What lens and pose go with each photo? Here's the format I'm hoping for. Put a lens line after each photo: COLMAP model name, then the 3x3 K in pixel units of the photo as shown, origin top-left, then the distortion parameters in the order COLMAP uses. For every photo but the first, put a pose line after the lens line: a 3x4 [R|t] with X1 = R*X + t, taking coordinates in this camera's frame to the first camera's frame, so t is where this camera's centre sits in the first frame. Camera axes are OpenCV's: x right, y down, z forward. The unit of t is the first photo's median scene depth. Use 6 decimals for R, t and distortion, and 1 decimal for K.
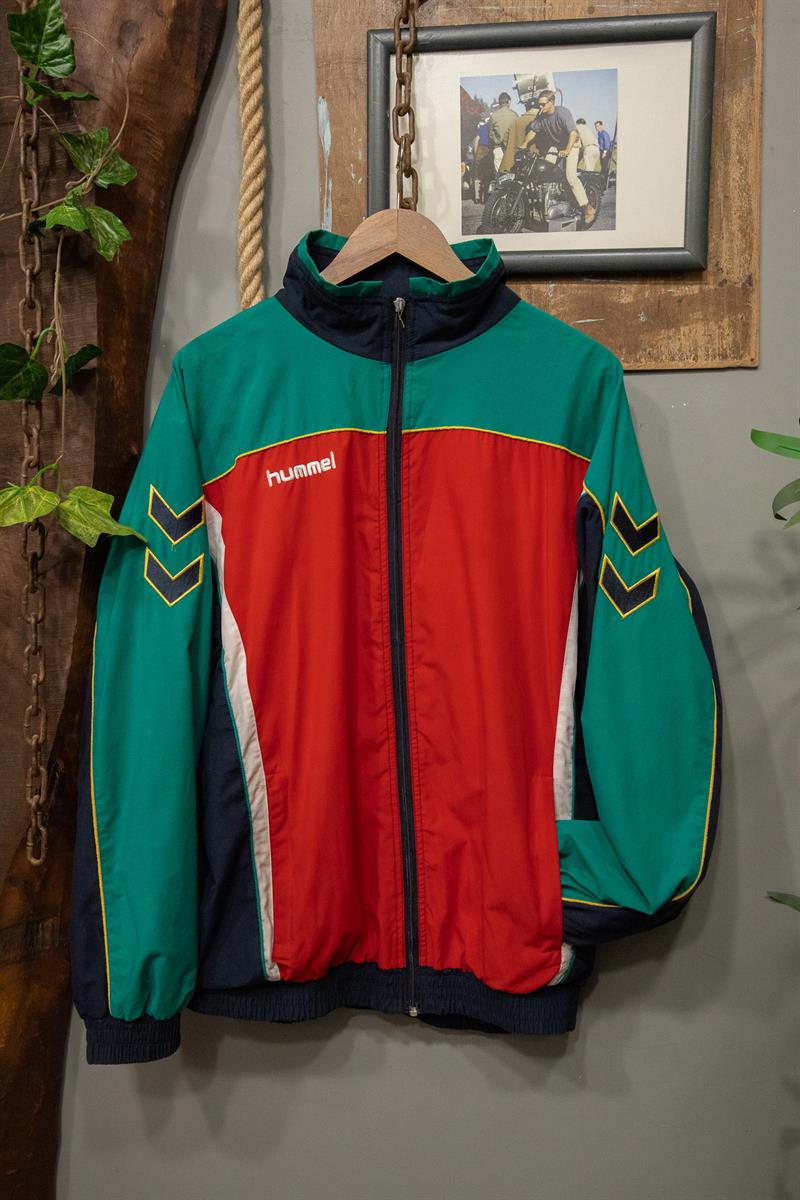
lens RADIAL K [[1032.6, 0, 388.5], [0, 1032.6, 601.0], [0, 0, 1]] dist [-0.035711, 0.040178]
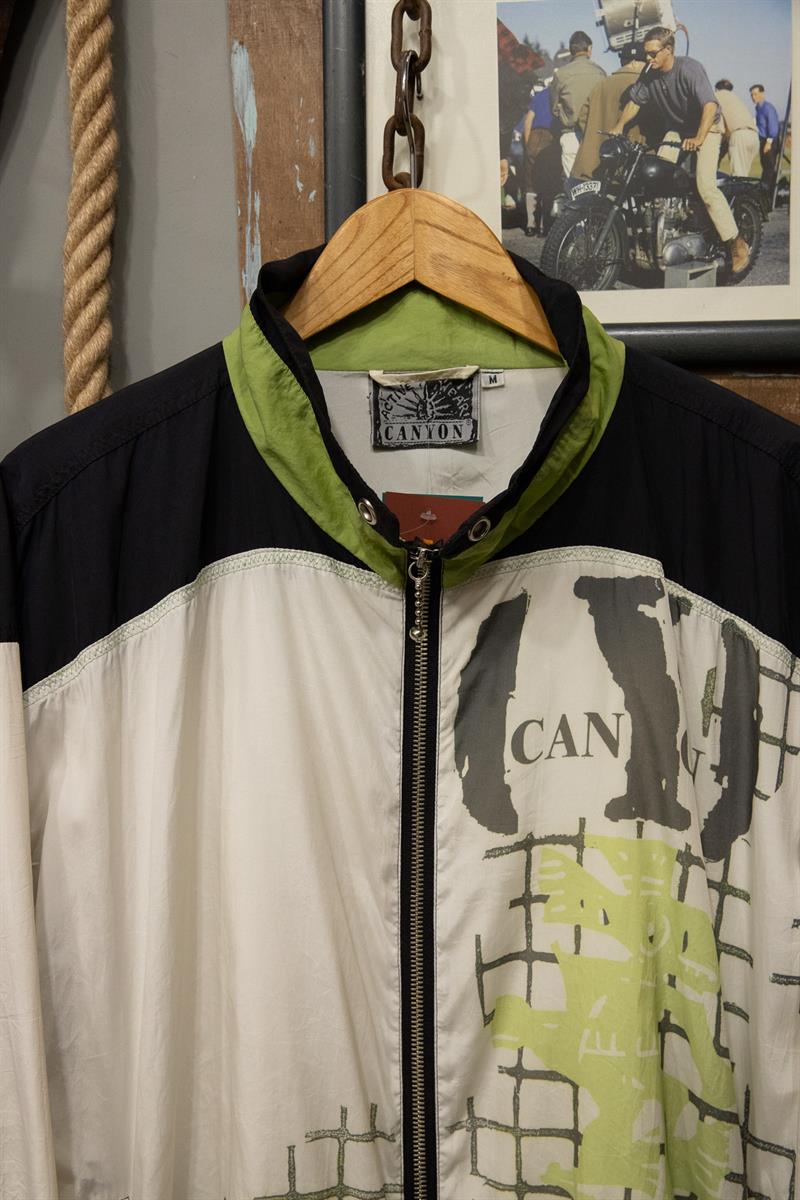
lens RADIAL K [[1236.8, 0, 406.9], [0, 1236.8, 606.2], [0, 0, 1]] dist [0.004941, 0.000000]
pose [[0.998859, -0.019408, 0.043625, -0.010880], [0.021822, 0.998217, -0.055559, -0.160714], [-0.042468, 0.056448, 0.997502, 0.371288]]
